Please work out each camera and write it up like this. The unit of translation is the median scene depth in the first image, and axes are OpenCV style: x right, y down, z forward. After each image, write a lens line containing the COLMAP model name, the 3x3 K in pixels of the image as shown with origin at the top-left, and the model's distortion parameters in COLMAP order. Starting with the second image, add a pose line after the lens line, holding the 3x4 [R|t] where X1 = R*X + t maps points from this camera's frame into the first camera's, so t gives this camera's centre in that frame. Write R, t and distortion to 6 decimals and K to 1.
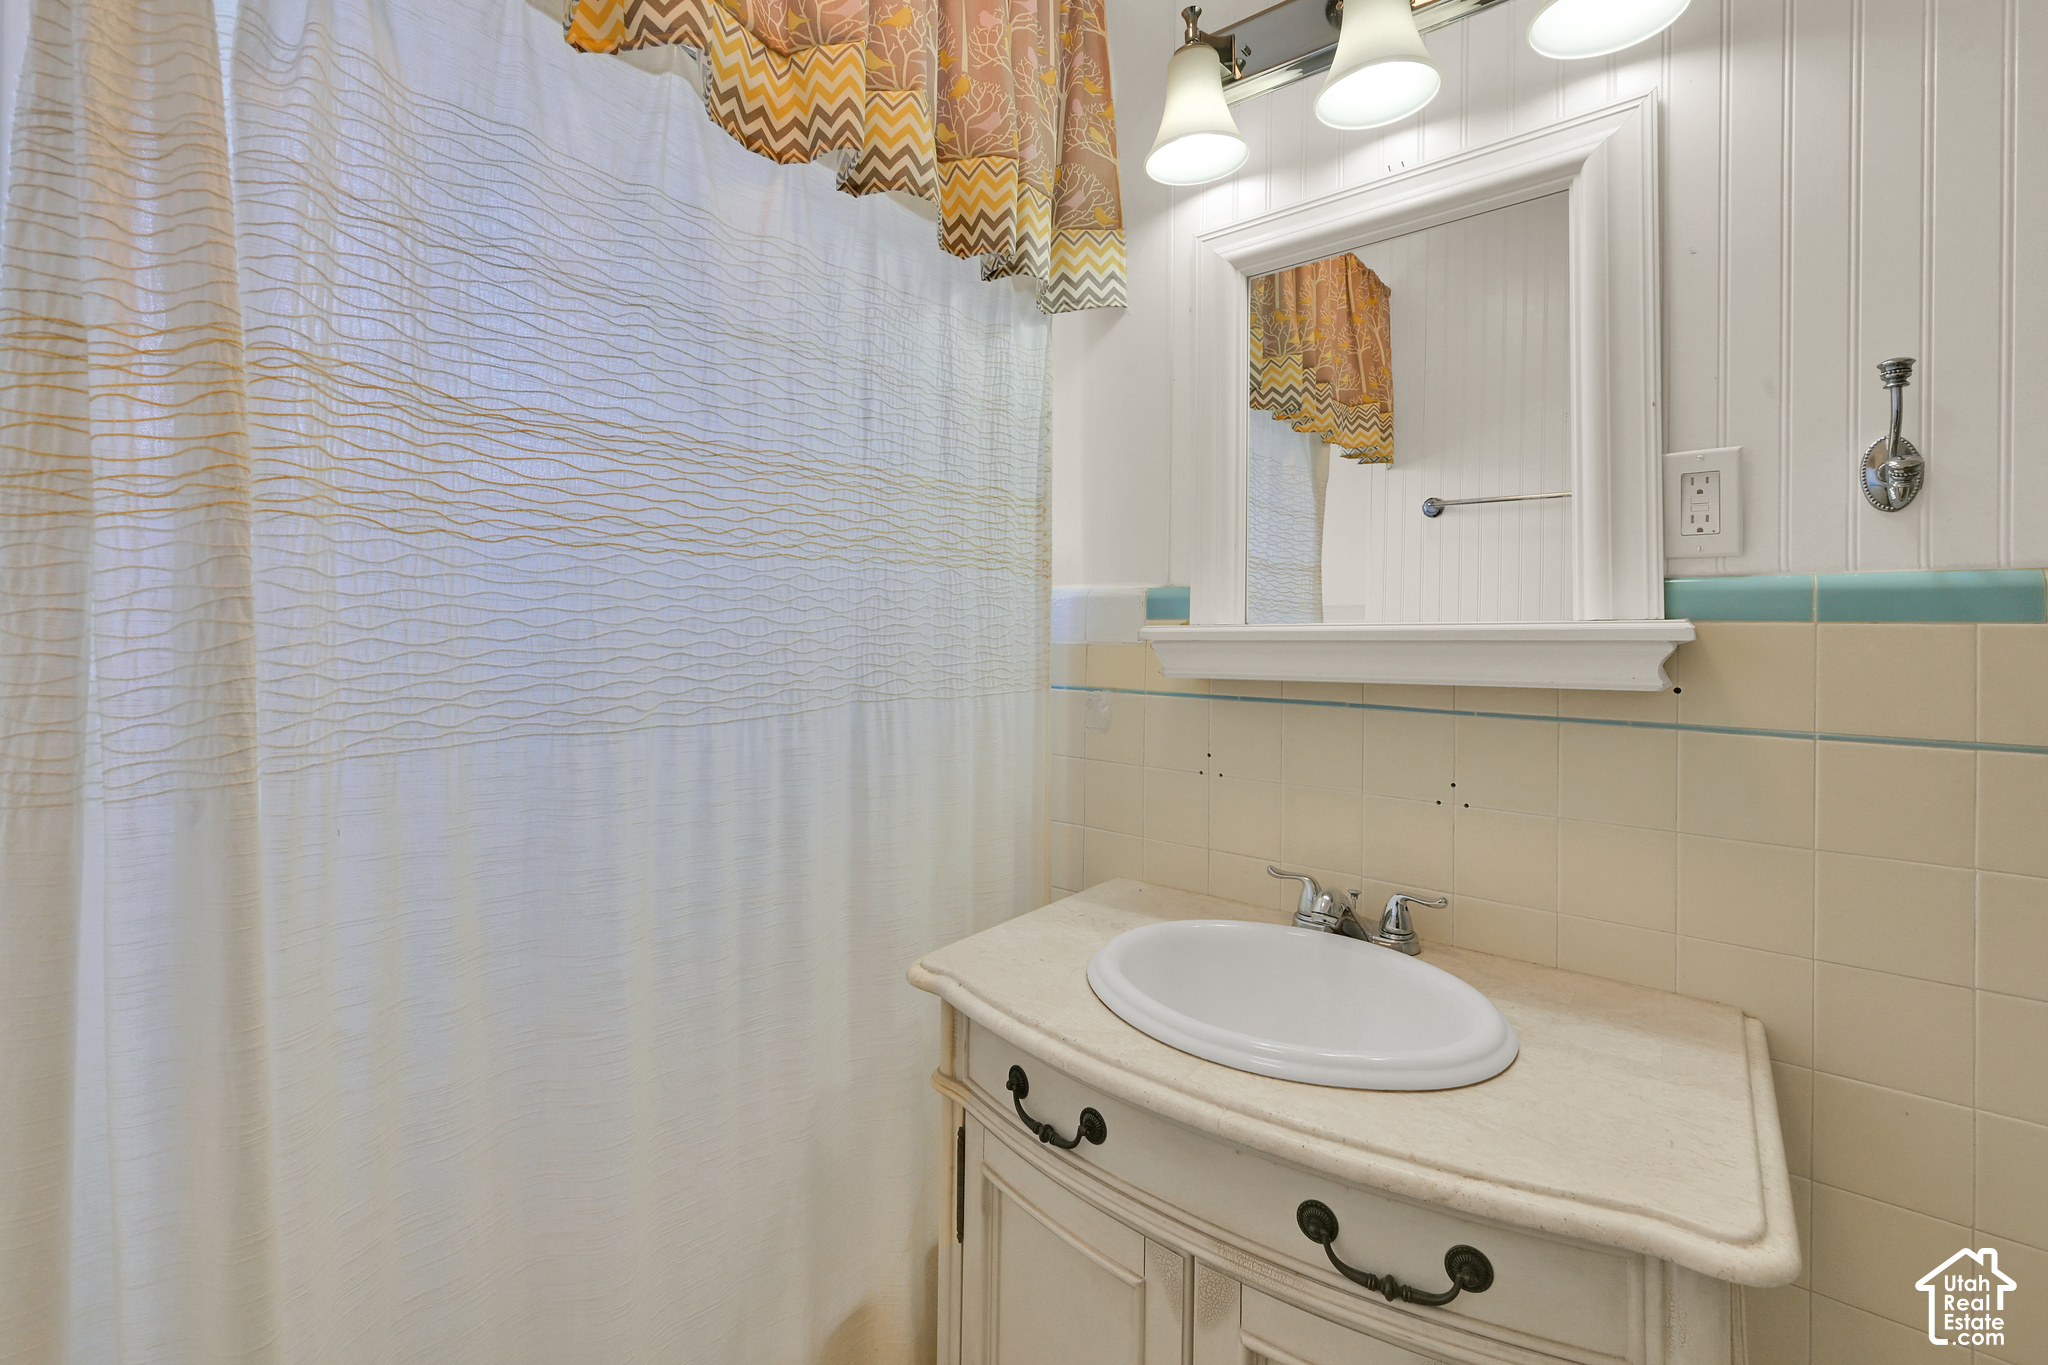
lens RADIAL K [[833.8, 0, 1081.1], [0, 833.8, 618.7], [0, 0, 1]] dist [-0.002298, 0.000773]
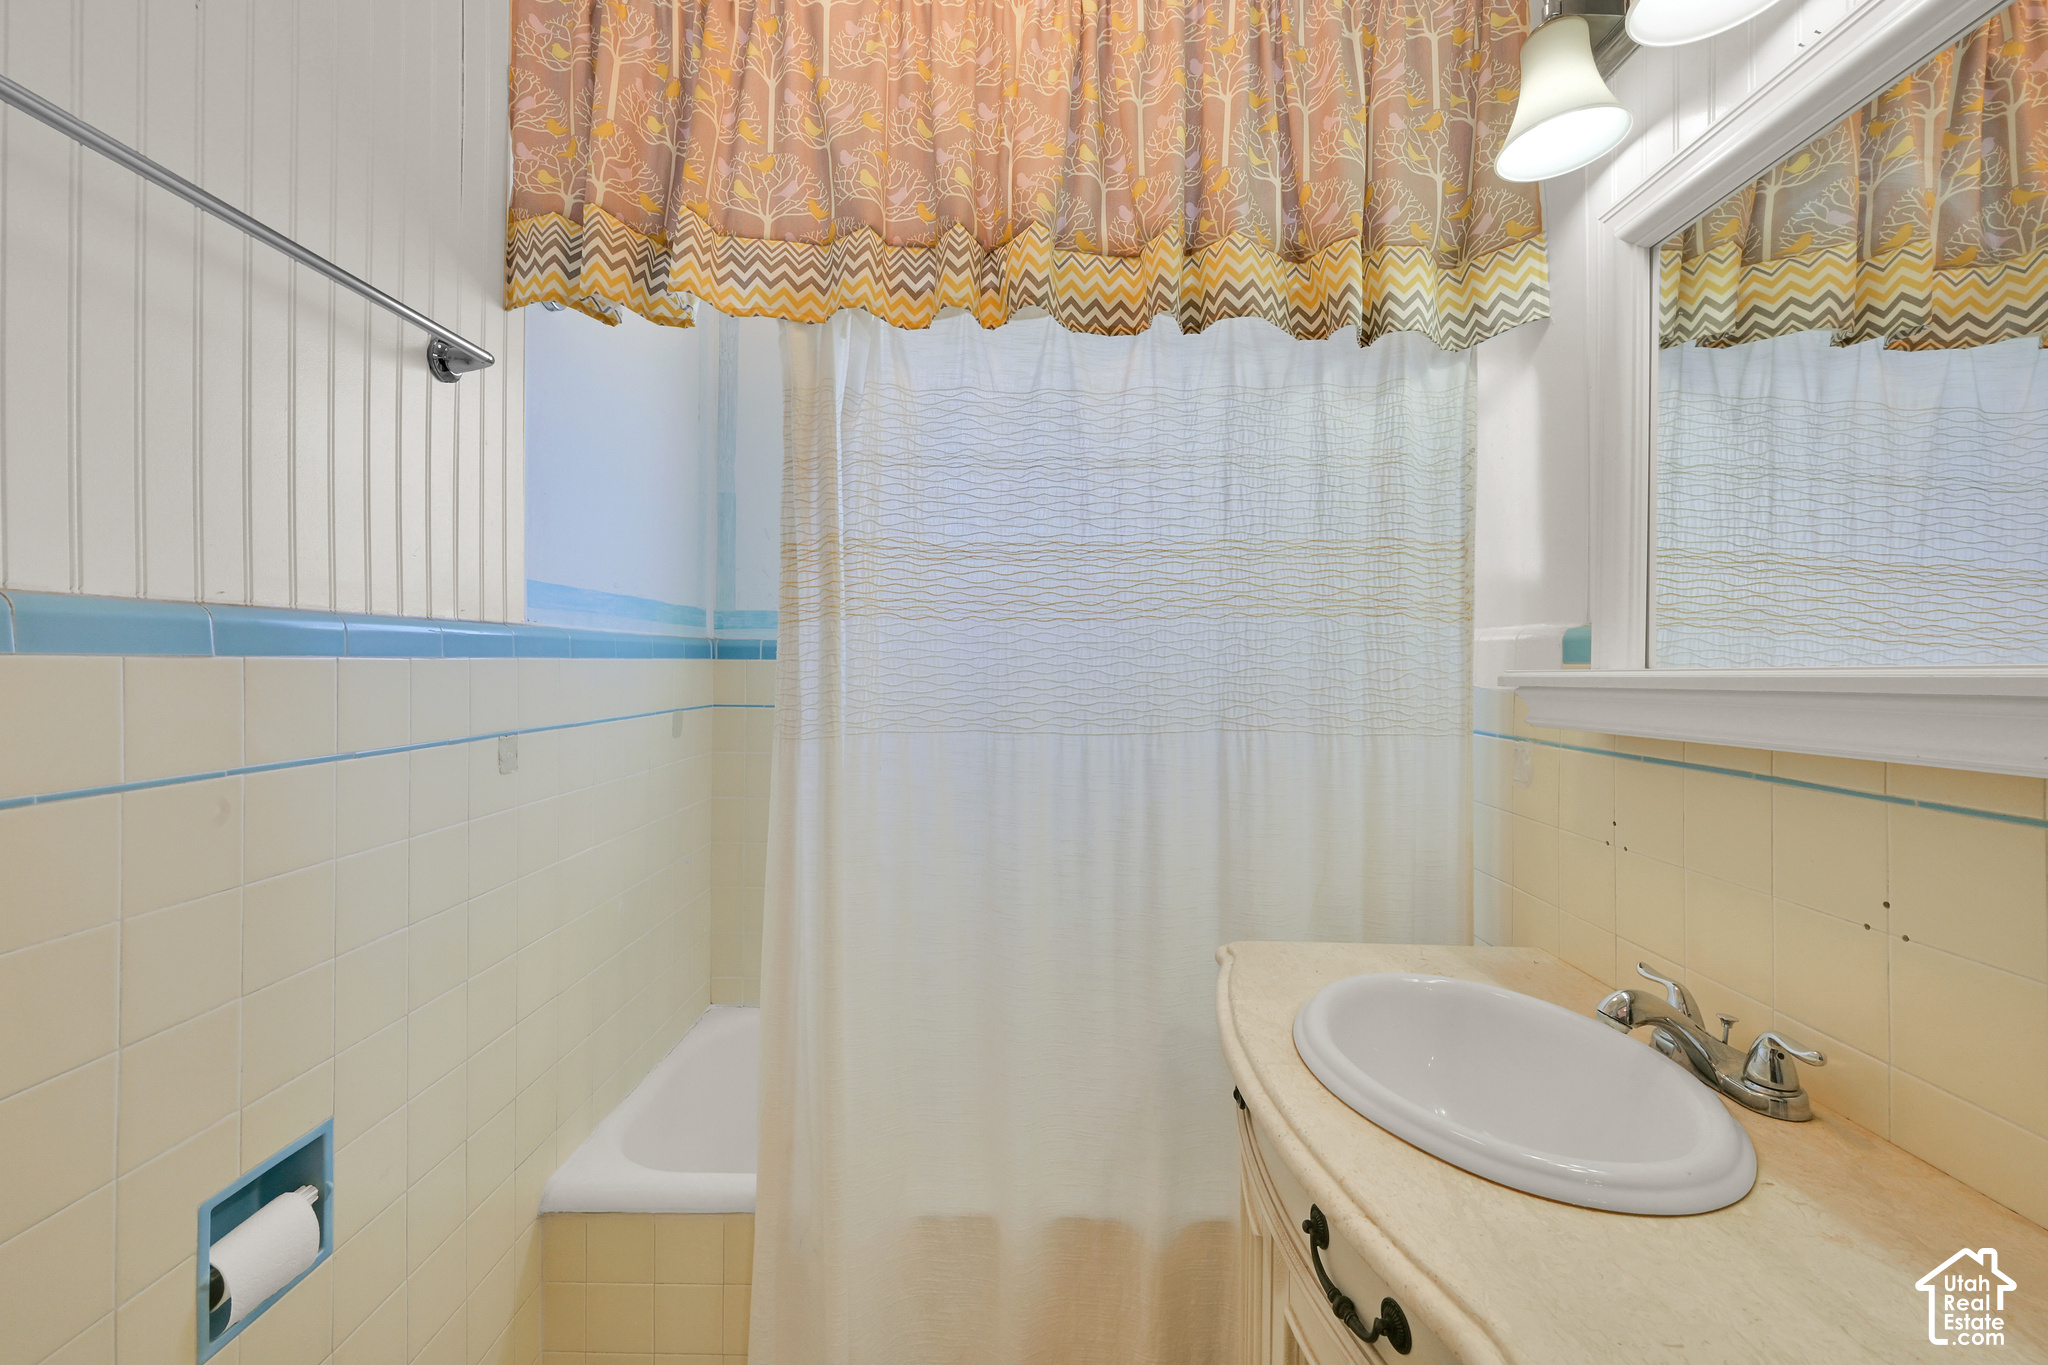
lens RADIAL K [[833.8, 0, 1069.0], [0, 833.8, 654.1], [0, 0, 1]] dist [-0.002298, 0.000773]
pose [[0.622829, -0.009849, -0.782296, 0.610436], [0.001657, 0.999935, -0.011270, 0.000360], [0.782356, 0.005723, 0.622805, 0.049380]]
